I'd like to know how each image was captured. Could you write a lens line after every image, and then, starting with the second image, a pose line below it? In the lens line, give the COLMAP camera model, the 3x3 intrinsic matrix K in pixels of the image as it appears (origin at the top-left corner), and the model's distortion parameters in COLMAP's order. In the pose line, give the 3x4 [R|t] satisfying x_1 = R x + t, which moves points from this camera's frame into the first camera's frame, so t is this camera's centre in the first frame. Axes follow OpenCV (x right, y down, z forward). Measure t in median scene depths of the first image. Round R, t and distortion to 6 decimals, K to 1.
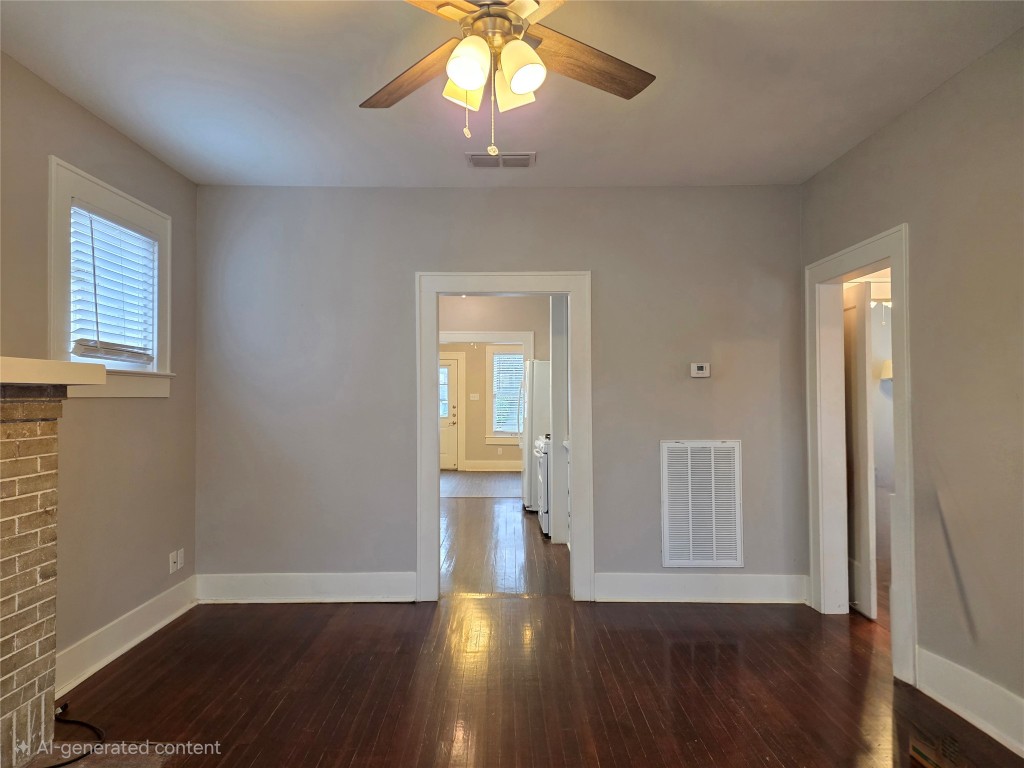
lens RADIAL K [[672.6, 0, 510.6], [0, 672.6, 381.9], [0, 0, 1]] dist [0.053480, -0.030841]
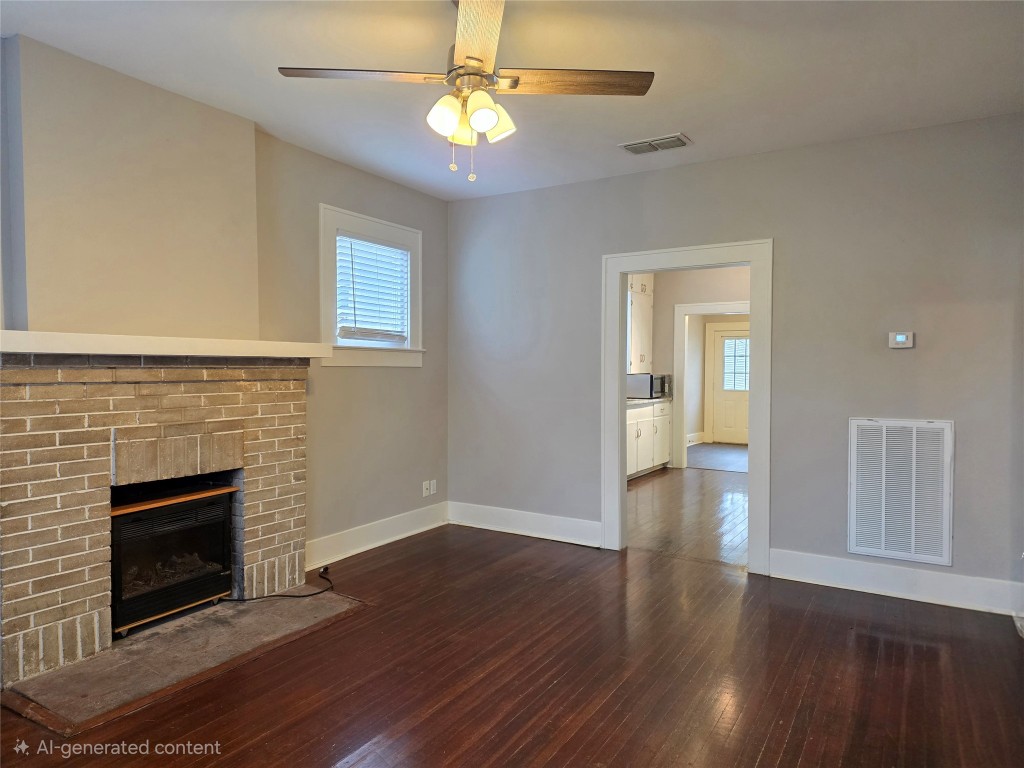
lens RADIAL K [[668.2, 0, 512.0], [0, 668.2, 384.0], [0, 0, 1]] dist [0.080502, -0.067365]
pose [[0.852778, 0.019744, -0.521900, 0.341740], [0.003408, 0.999054, 0.043363, -0.000379], [0.522262, -0.038758, 0.851904, -0.034319]]
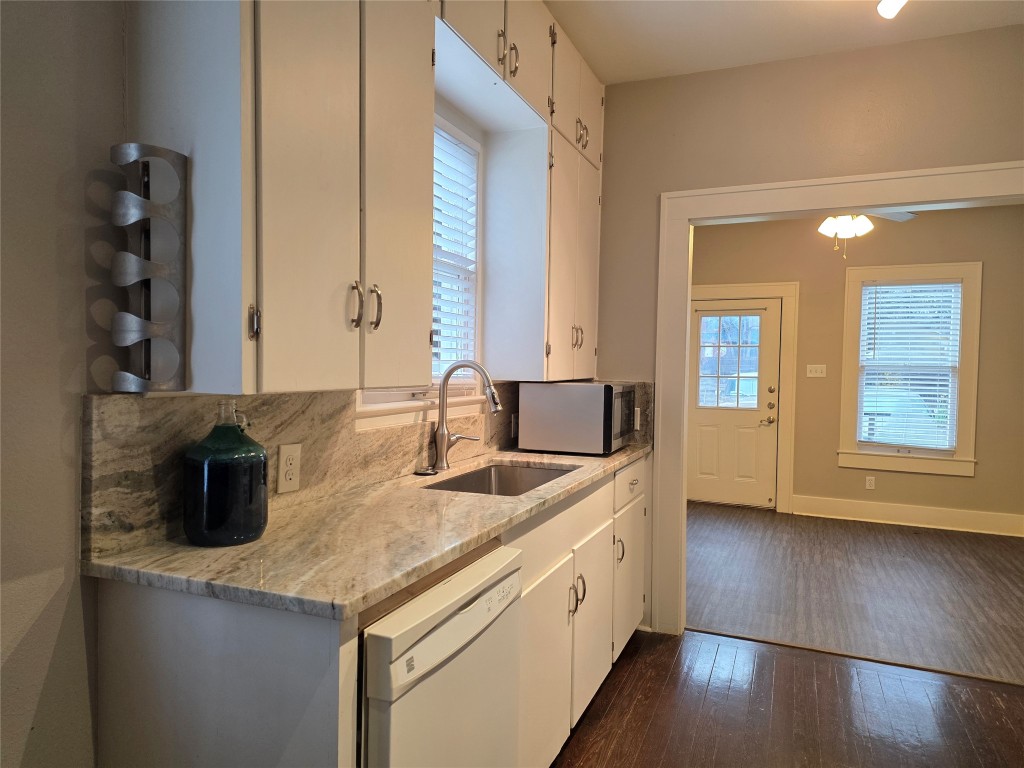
lens RADIAL K [[672.3, 0, 514.2], [0, 672.3, 381.8], [0, 0, 1]] dist [0.117025, -0.109372]
pose [[0.924566, 0.022368, -0.380366, -0.195303], [-0.007504, 0.999151, 0.040518, 0.032130], [0.380949, -0.034608, 0.923948, 1.273733]]
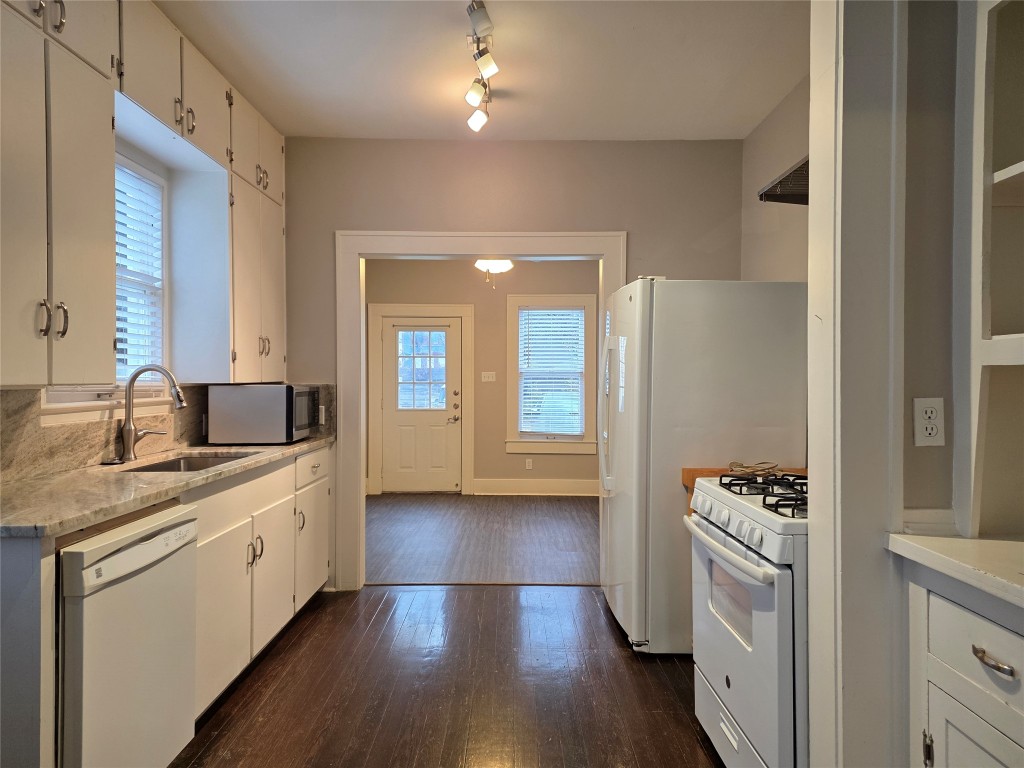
lens RADIAL K [[672.3, 0, 514.2], [0, 672.3, 381.8], [0, 0, 1]] dist [0.117025, -0.109372]
pose [[0.999999, 0.000727, 0.001309, -0.089000], [-0.000755, 0.999779, 0.021026, 0.039767], [-0.001294, -0.021027, 0.999778, 1.097656]]
